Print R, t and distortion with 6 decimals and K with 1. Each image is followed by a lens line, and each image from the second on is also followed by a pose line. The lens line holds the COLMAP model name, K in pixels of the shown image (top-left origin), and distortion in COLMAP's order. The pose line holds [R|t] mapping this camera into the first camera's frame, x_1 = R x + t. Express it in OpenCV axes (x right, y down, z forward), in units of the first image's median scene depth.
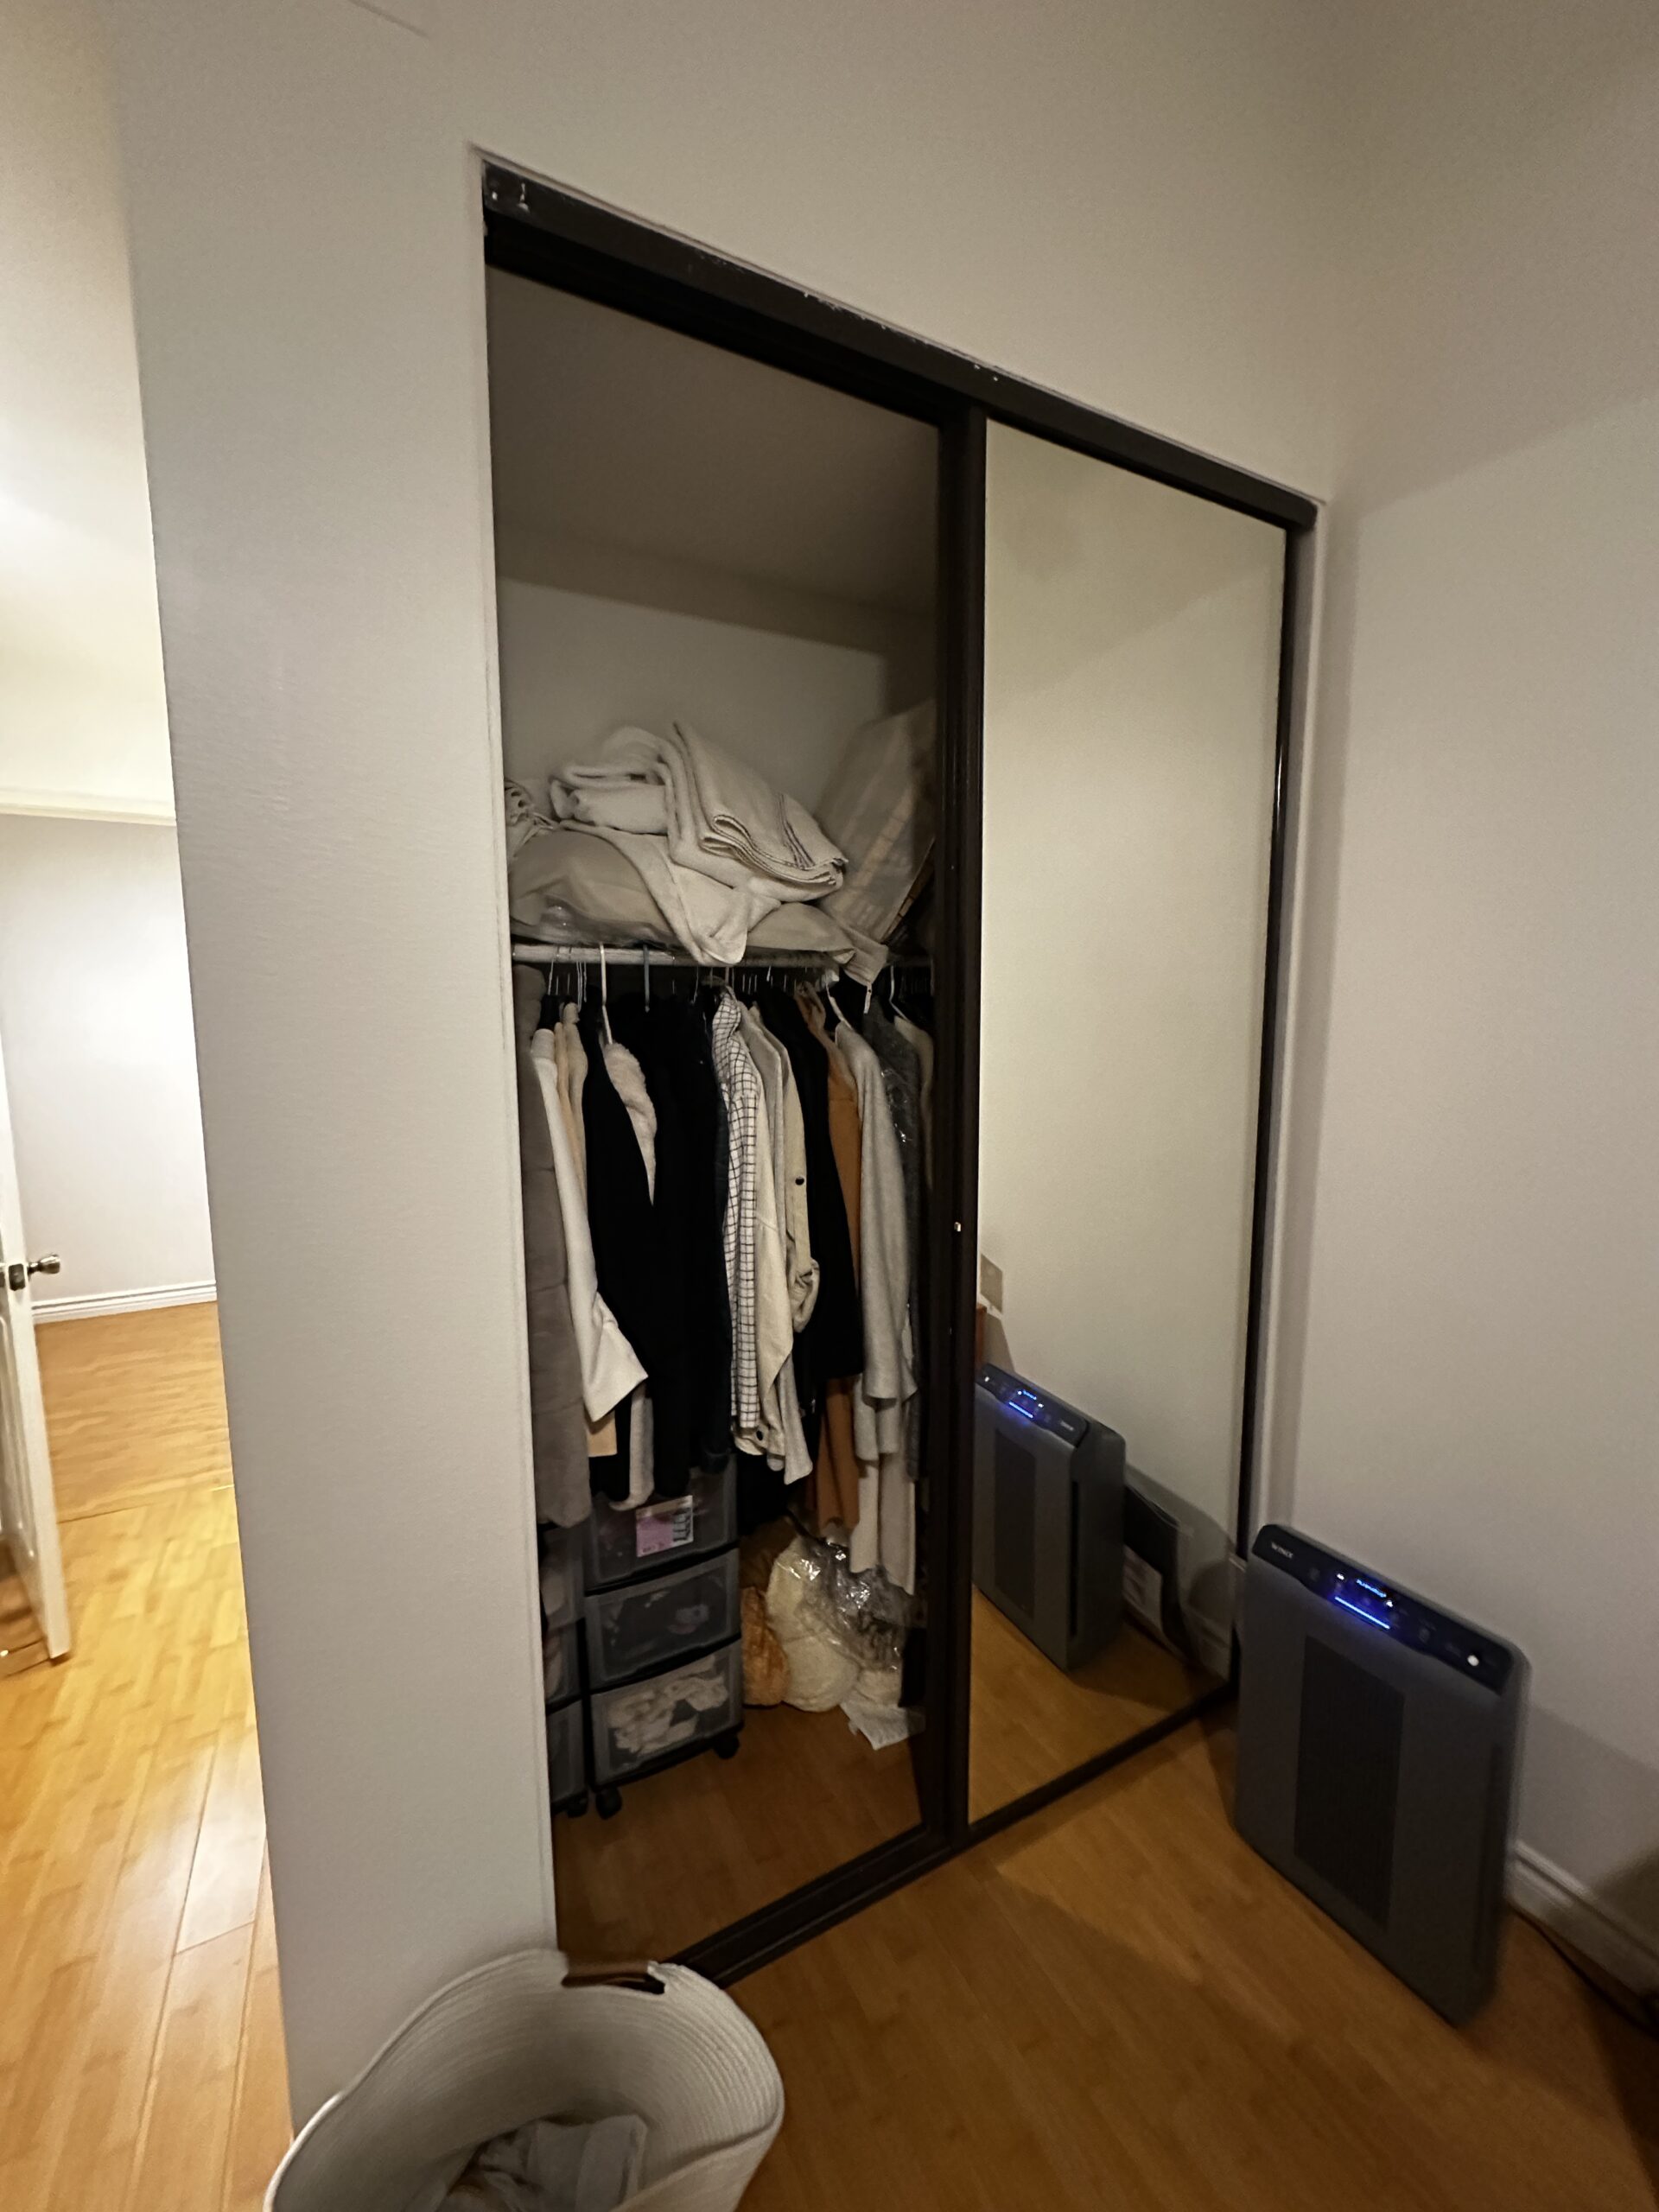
lens RADIAL K [[877.1, 0, 829.5], [0, 877.1, 1106.0], [0, 0, 1]] dist [0.000047, 0.000120]
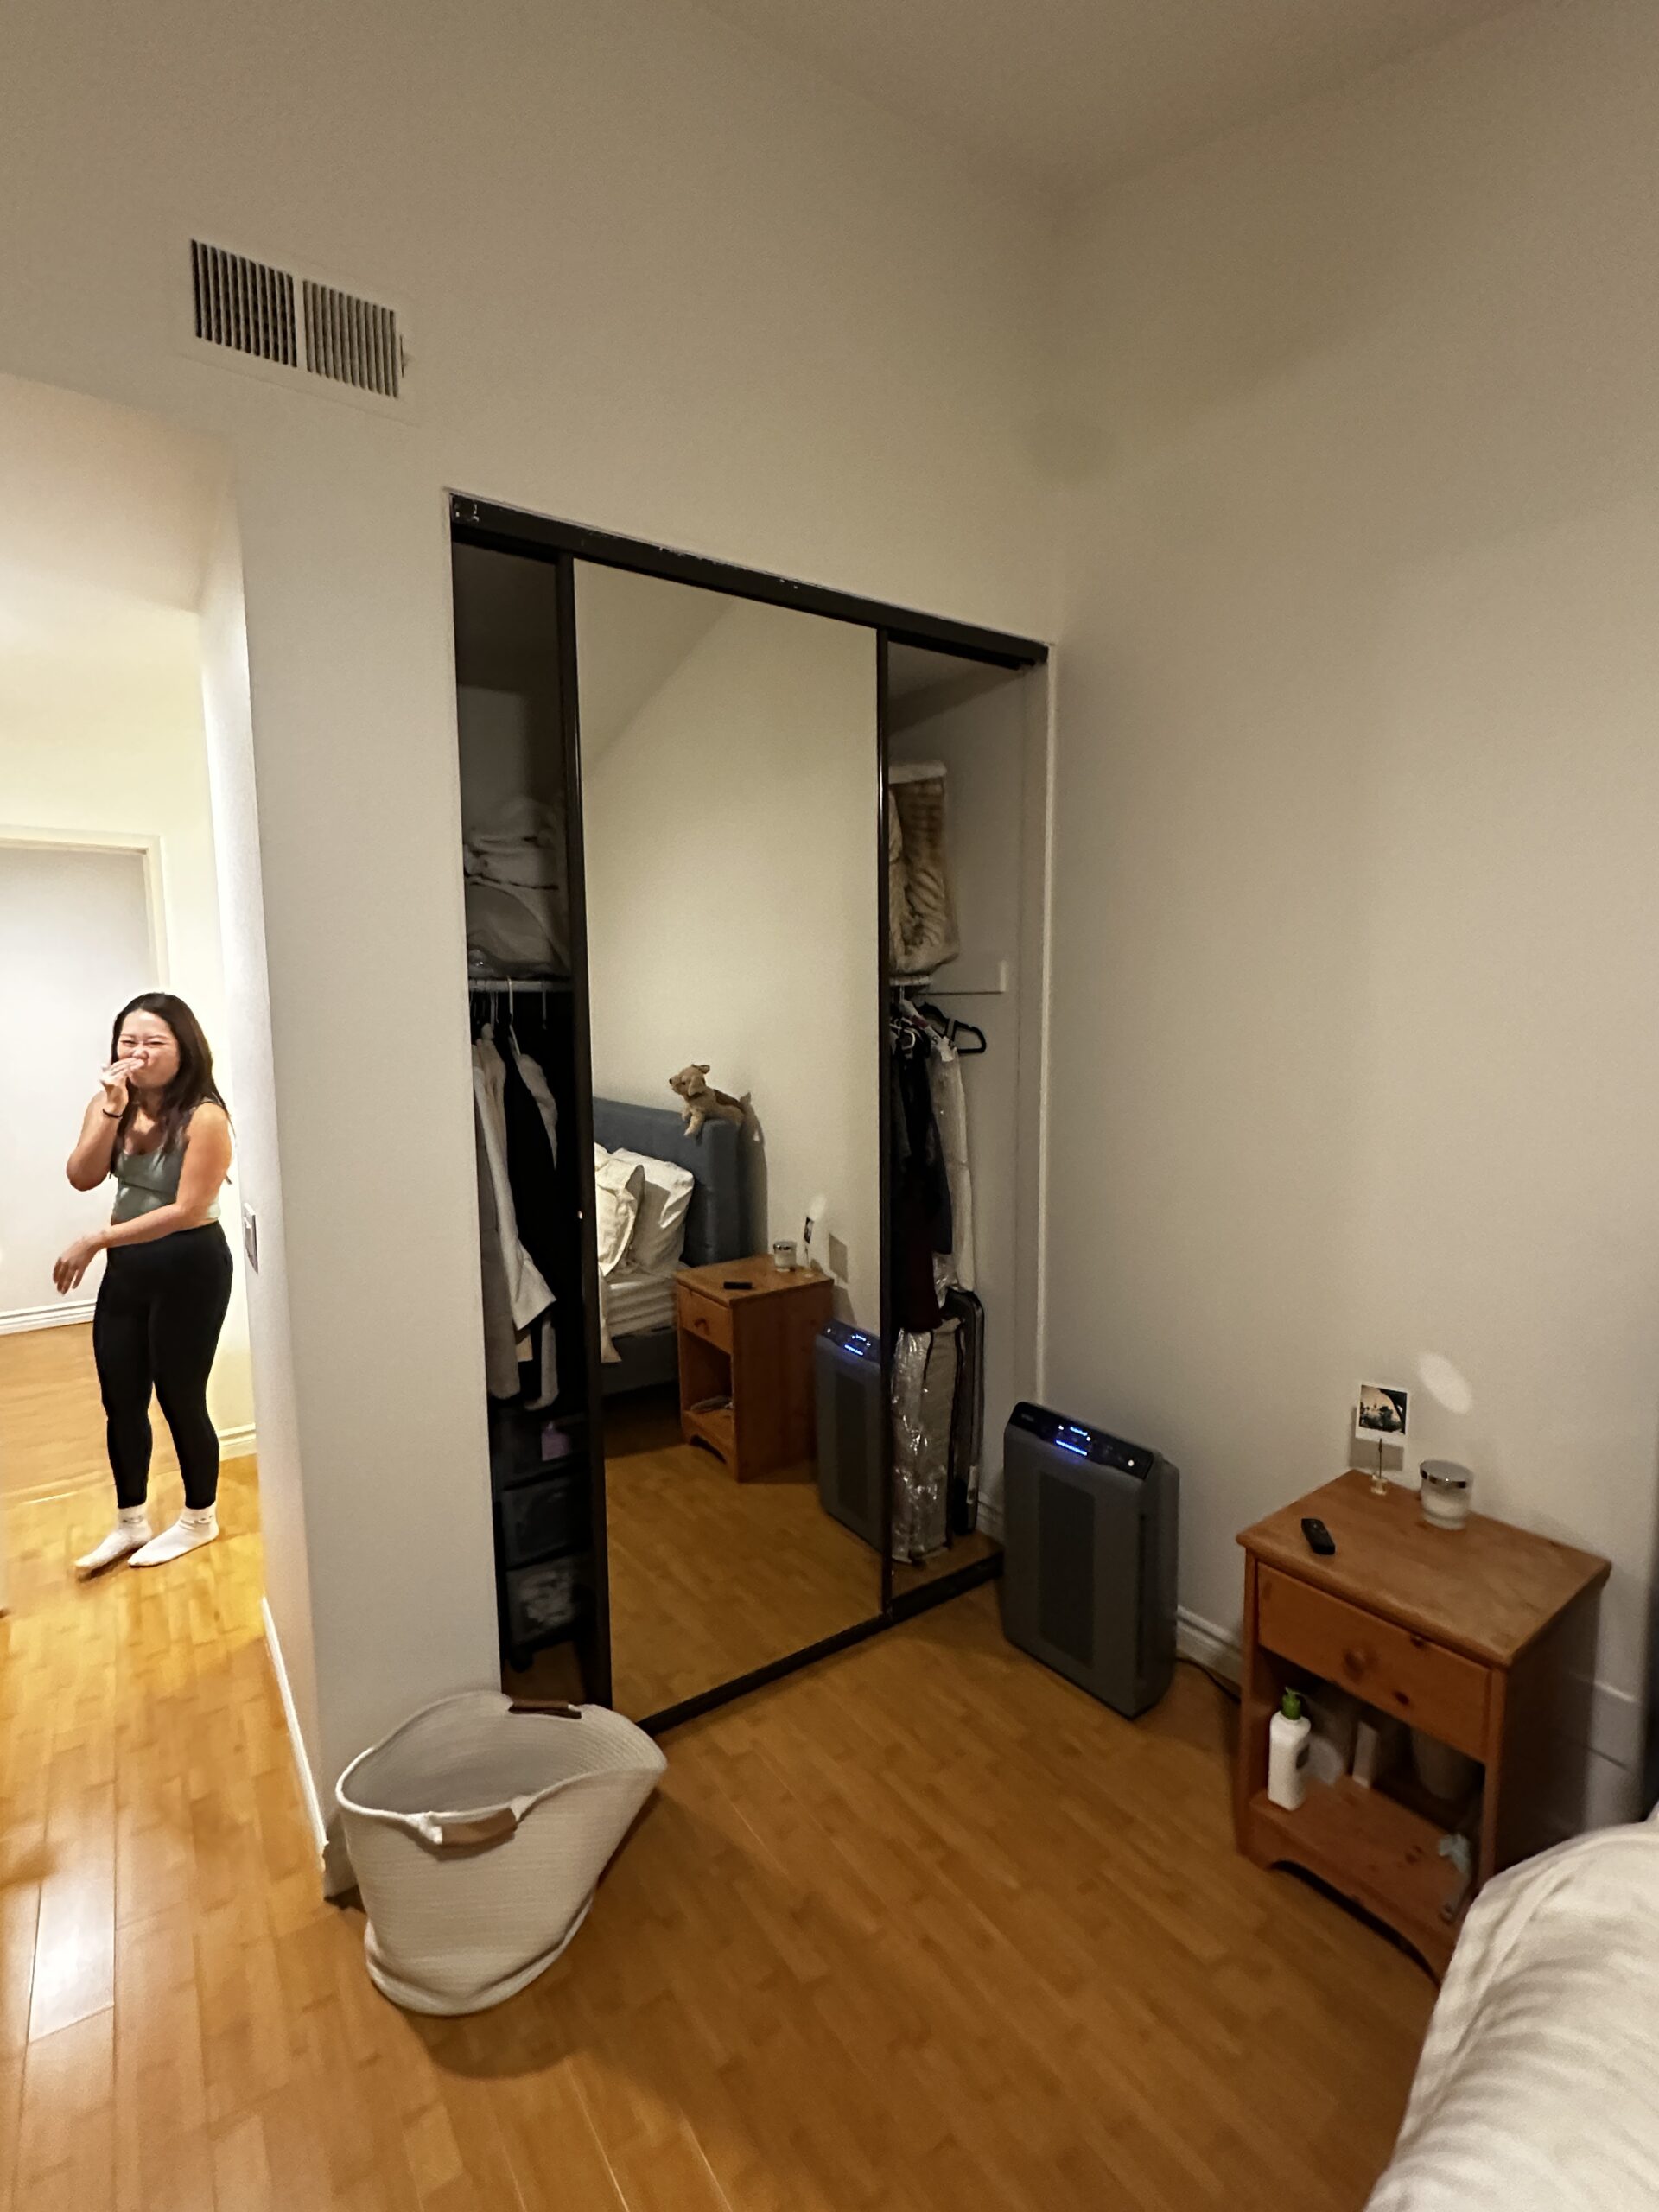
lens RADIAL K [[1030.8, 0, 821.8], [0, 1030.8, 1120.8], [0, 0, 1]] dist [0.001490, 0.000333]
pose [[0.993061, -0.018518, 0.116130, 0.019283], [0.018367, 0.999828, 0.002375, 0.034565], [-0.116154, -0.000226, 0.993231, -0.599089]]
